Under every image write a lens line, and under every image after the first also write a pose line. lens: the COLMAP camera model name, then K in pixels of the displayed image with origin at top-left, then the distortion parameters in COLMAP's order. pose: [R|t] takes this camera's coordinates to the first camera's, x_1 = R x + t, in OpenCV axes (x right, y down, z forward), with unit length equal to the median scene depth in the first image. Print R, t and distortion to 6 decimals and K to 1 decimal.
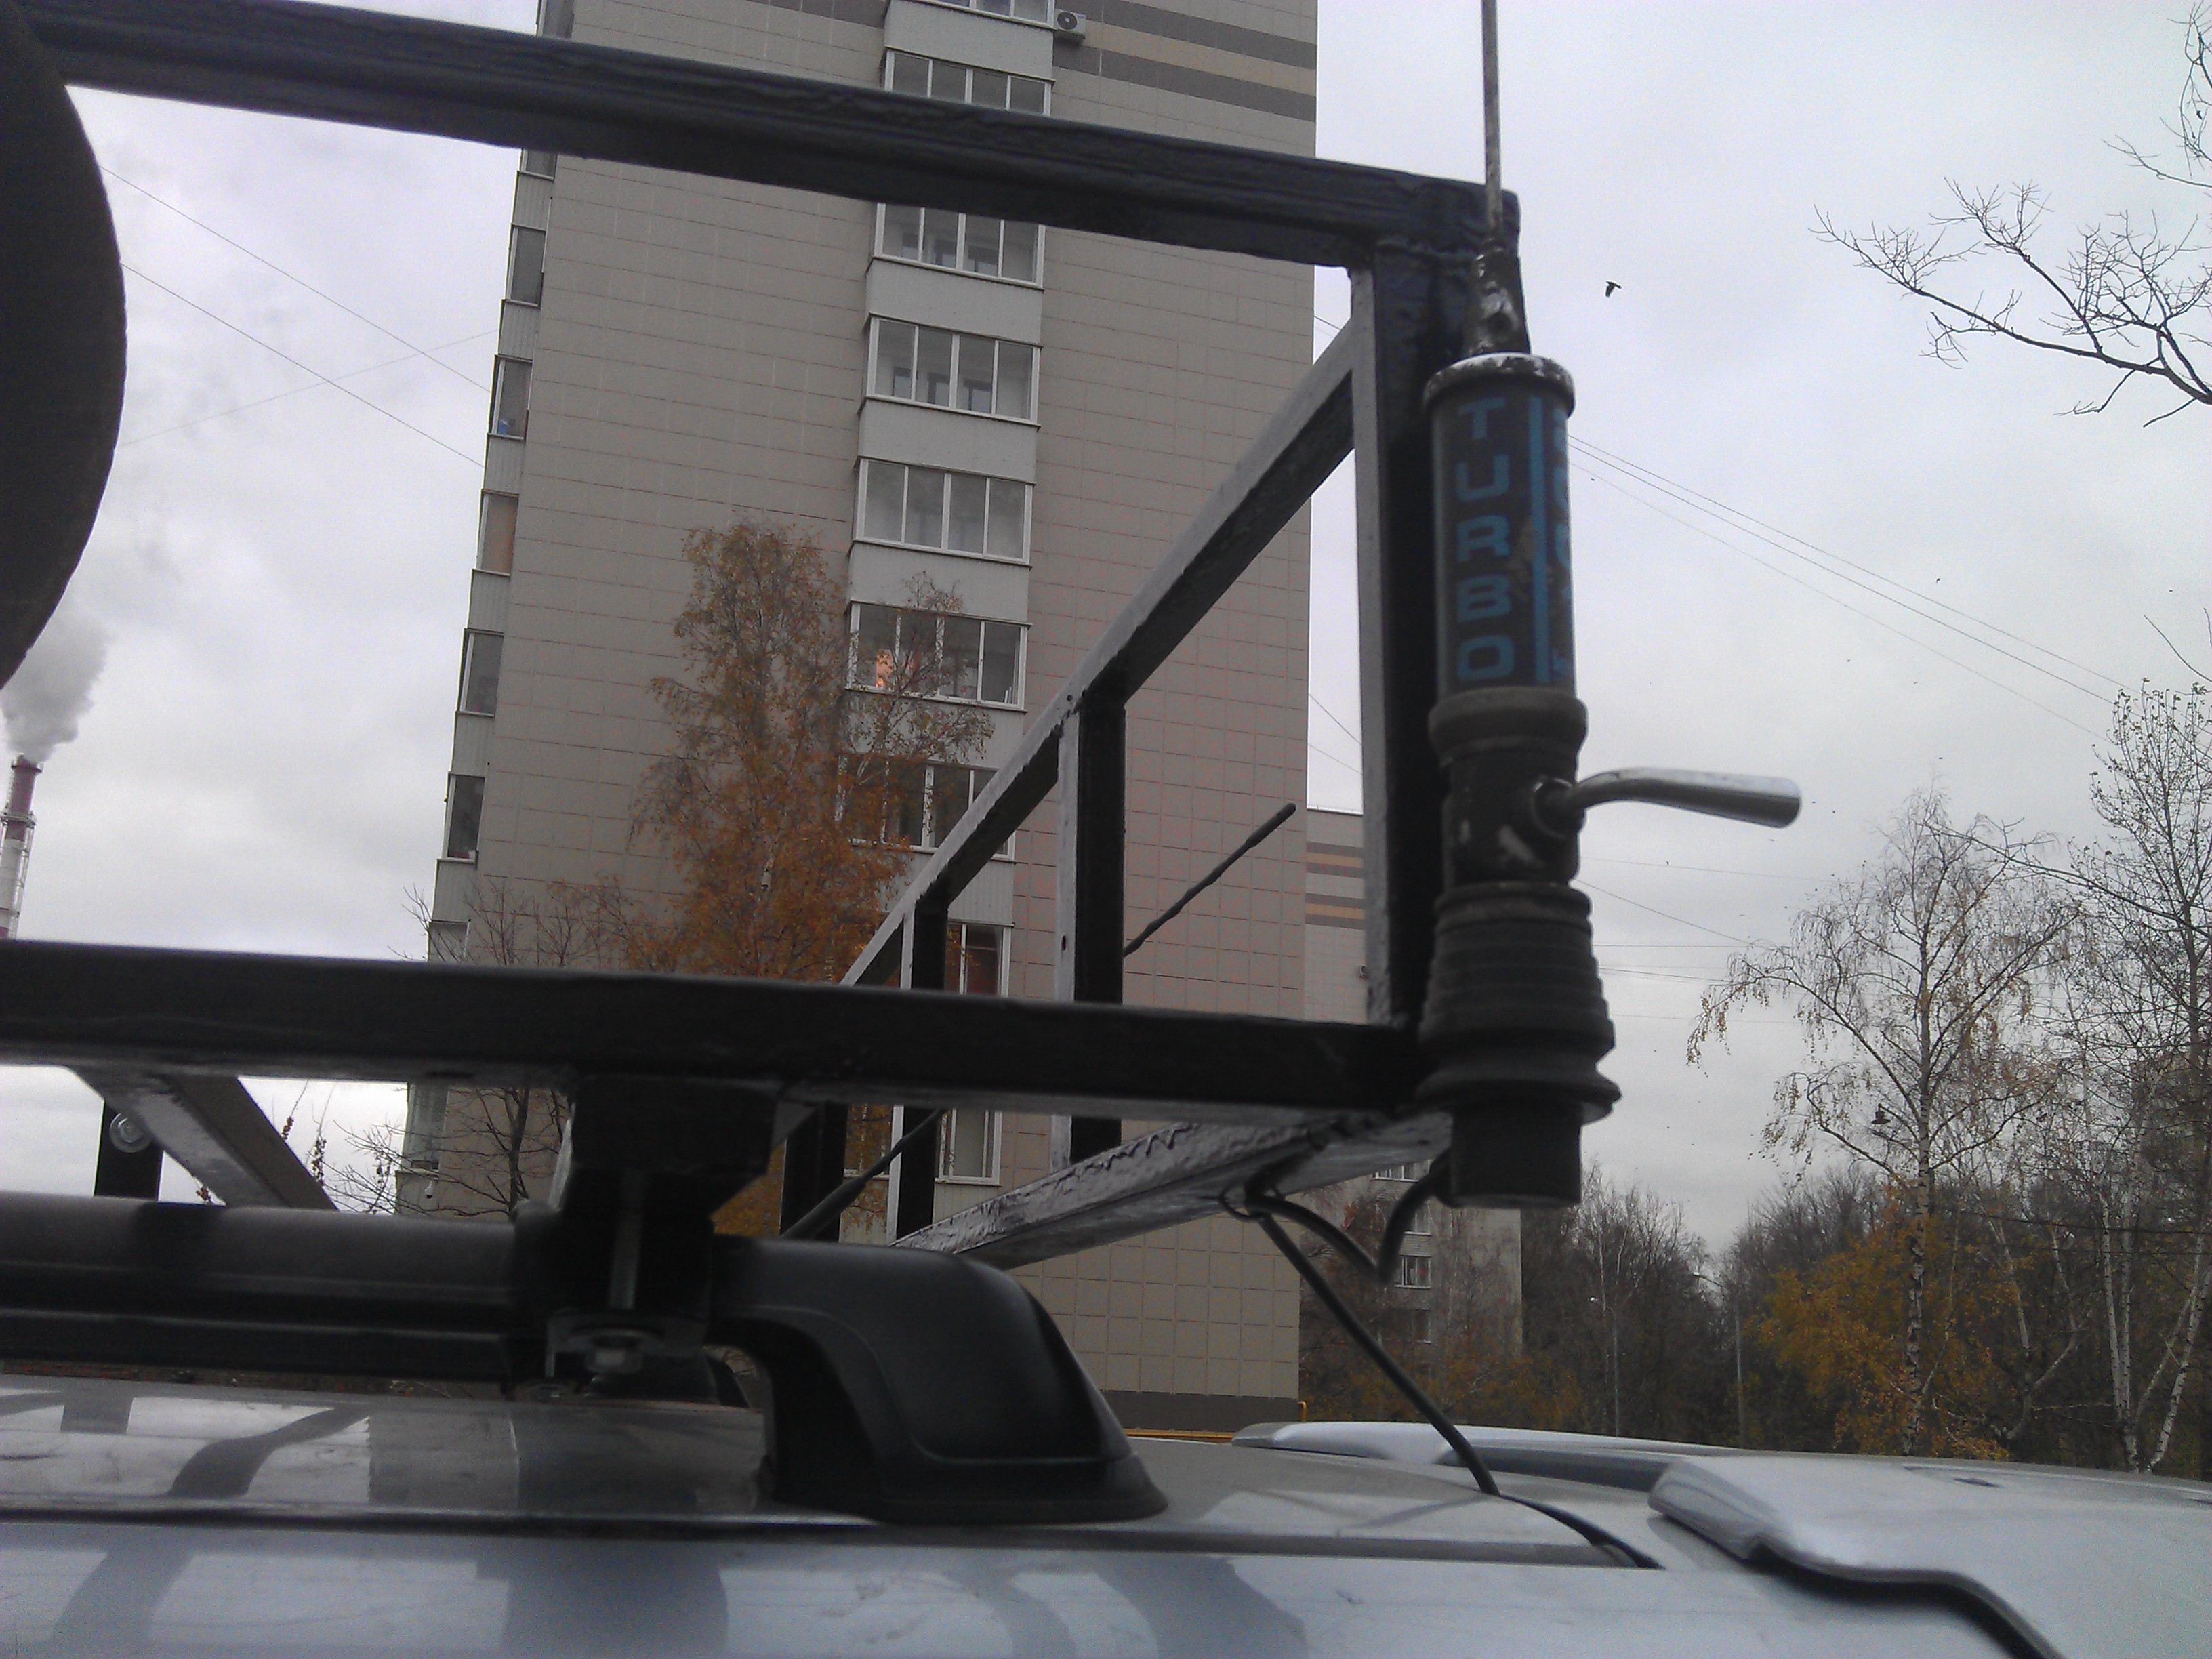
lens RADIAL K [[2108.8, 0, 1106.0], [0, 2108.8, 829.5], [0, 0, 1]] dist [0.007116, -0.024761]
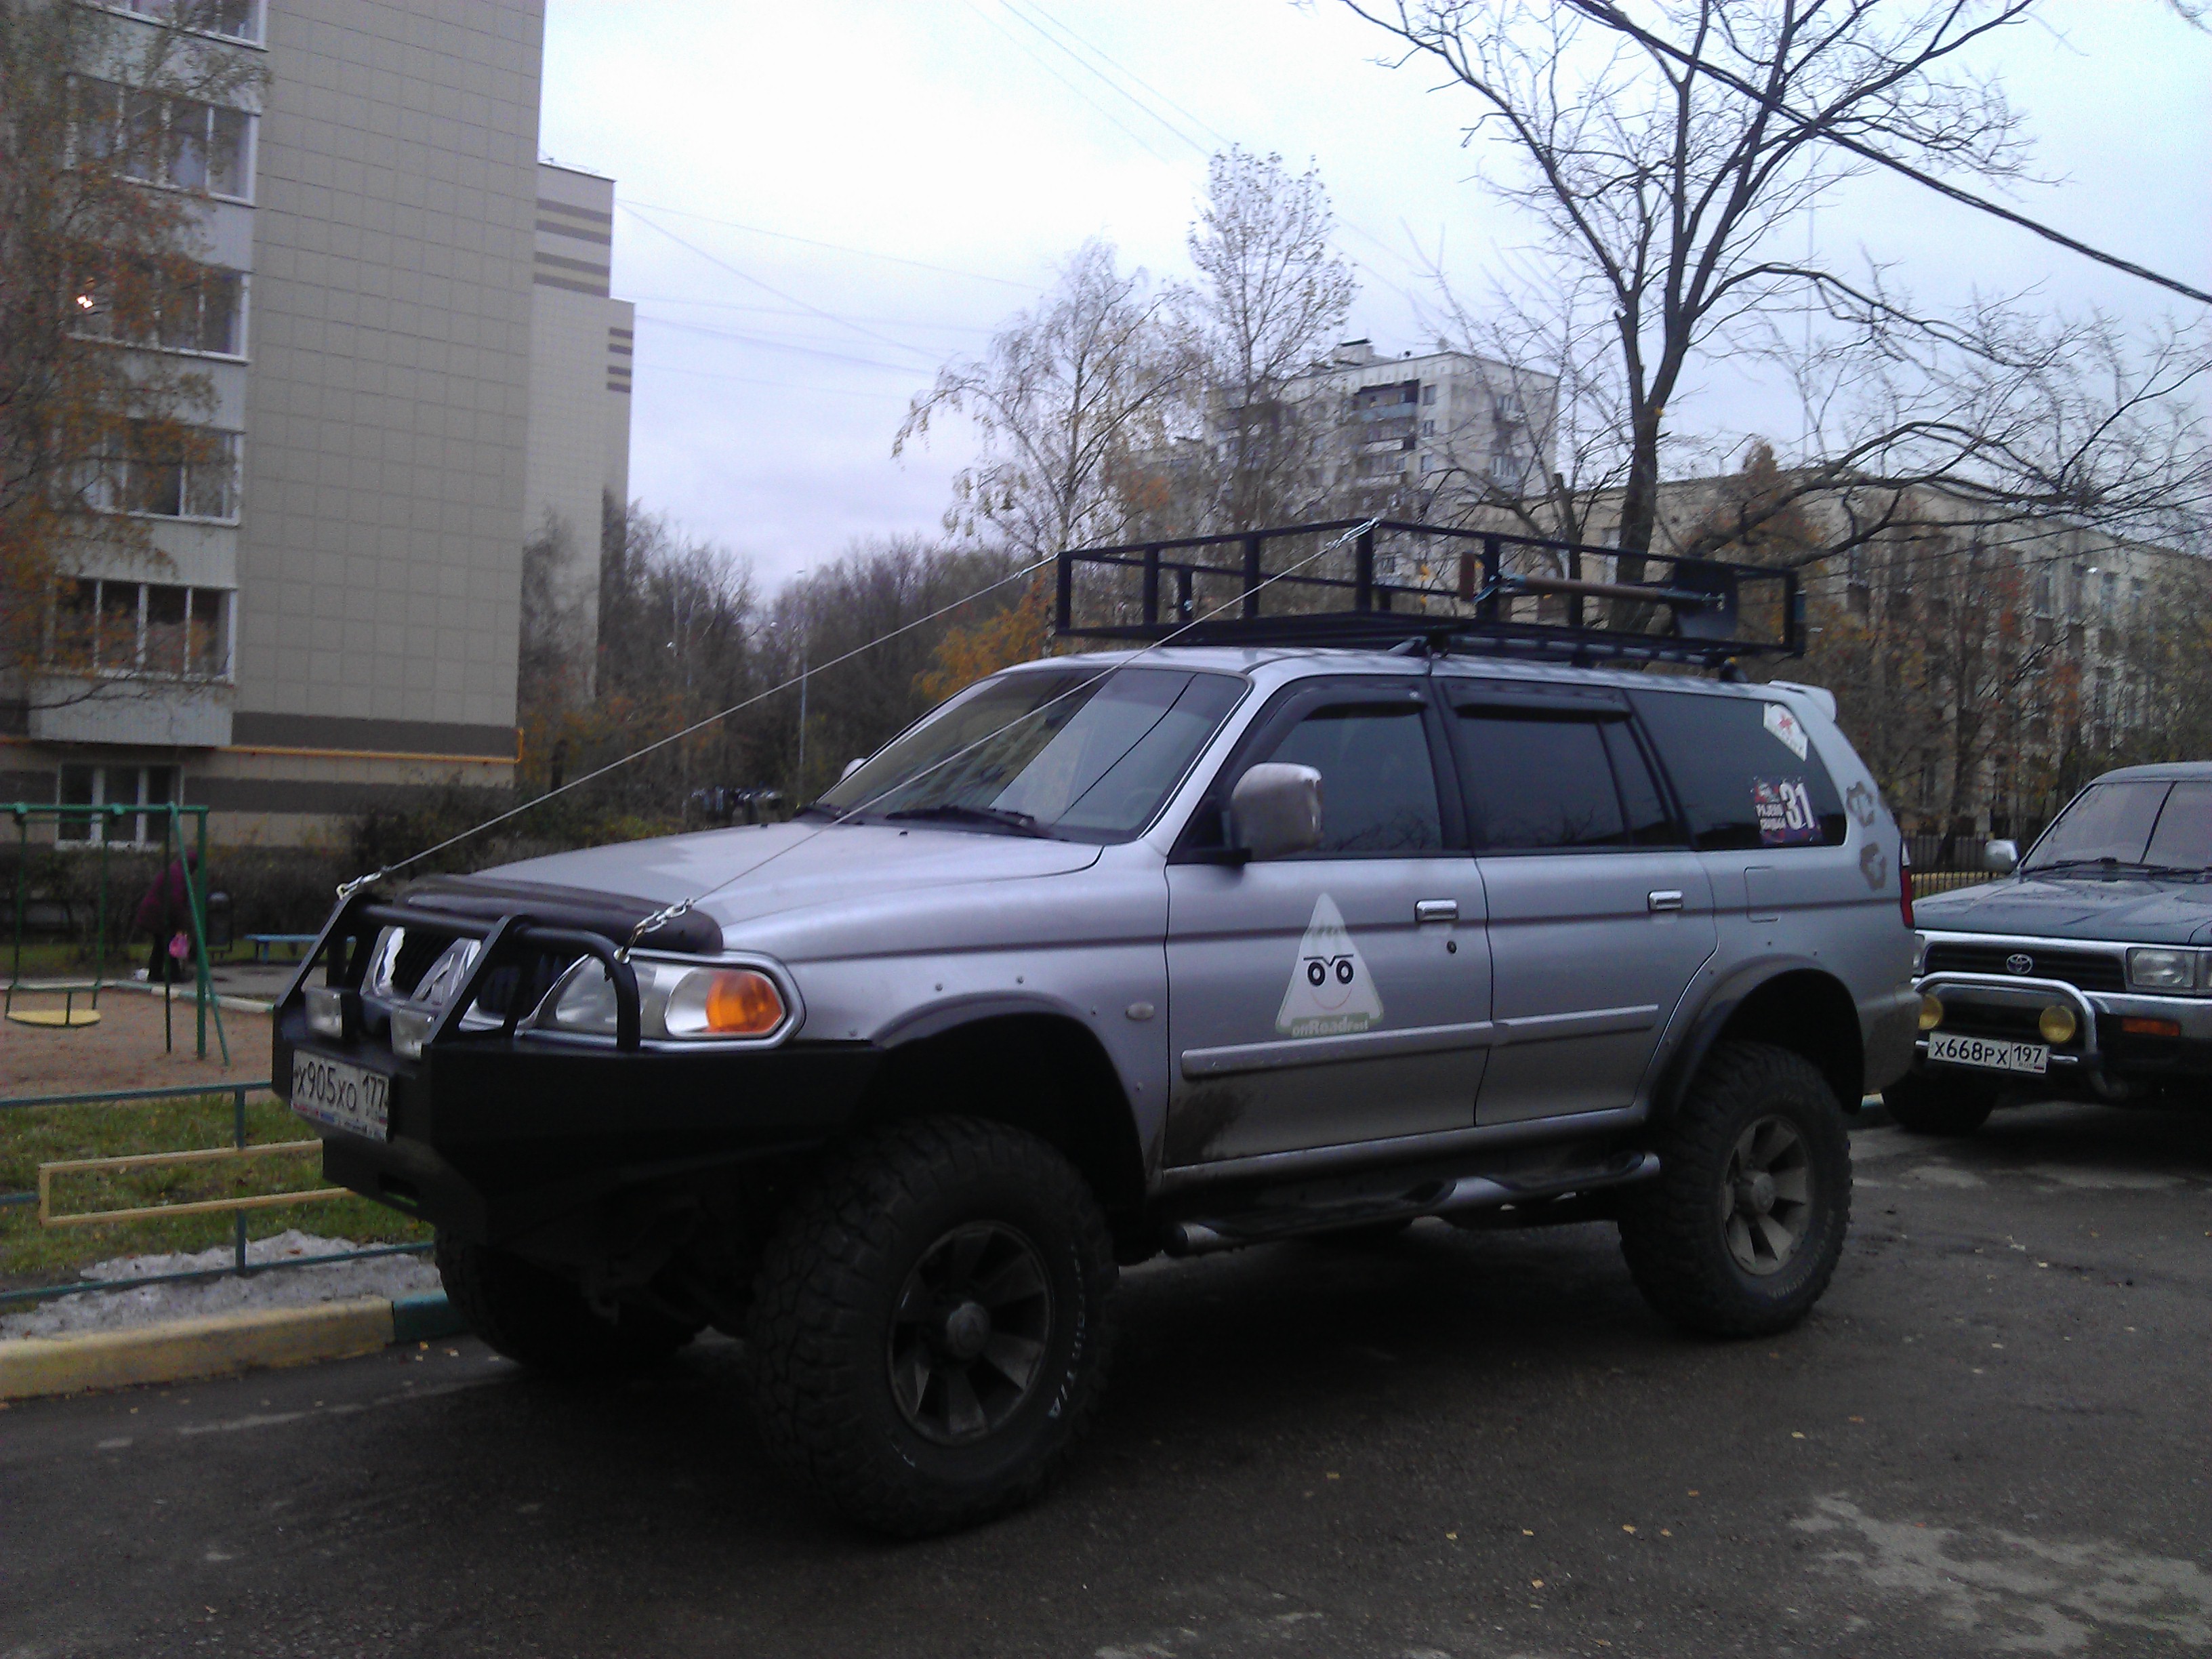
lens RADIAL K [[2108.8, 0, 1106.0], [0, 2108.8, 829.5], [0, 0, 1]] dist [0.007116, -0.024761]
pose [[0.897174, -0.011592, 0.441526, -0.137376], [-0.122242, 0.954089, 0.273442, -0.026507], [-0.424425, -0.299298, 0.854567, -0.122404]]
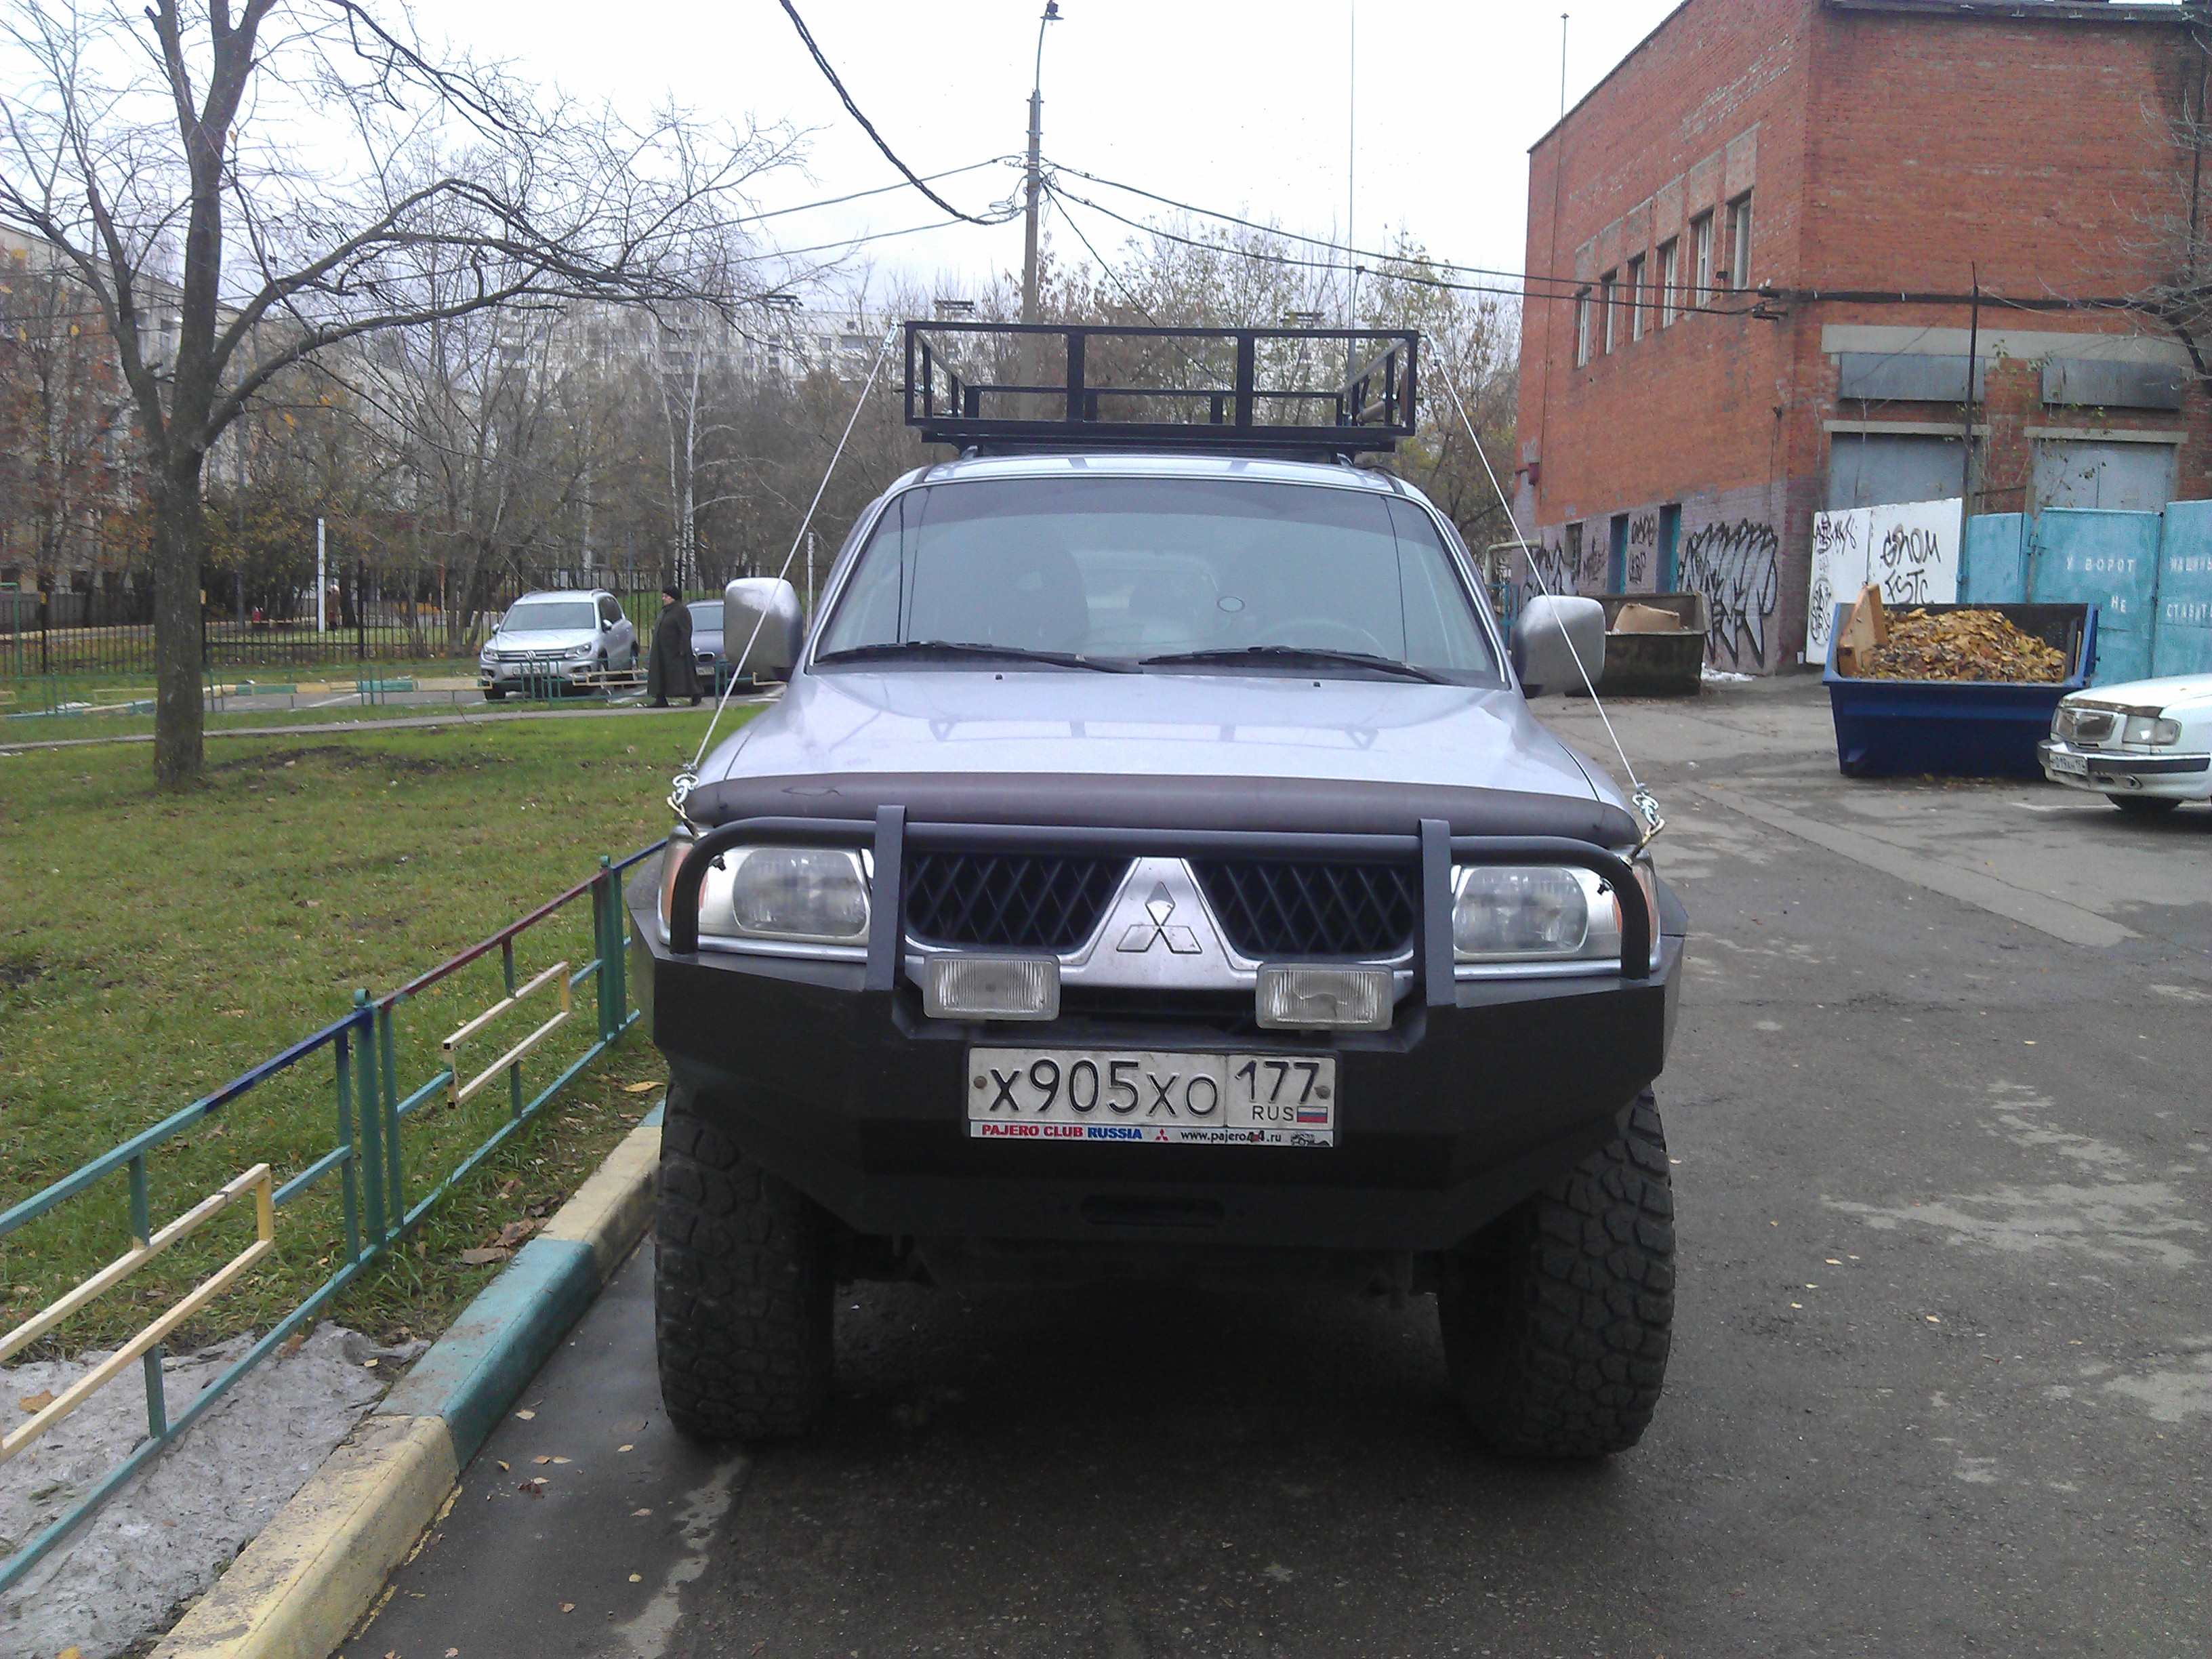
lens RADIAL K [[2108.8, 0, 1106.0], [0, 2108.8, 829.5], [0, 0, 1]] dist [0.007116, -0.024761]
pose [[0.267411, -0.123313, 0.955660, -0.683133], [-0.282840, 0.938045, 0.200184, 0.195589], [-0.921137, -0.323830, 0.215966, 0.747586]]
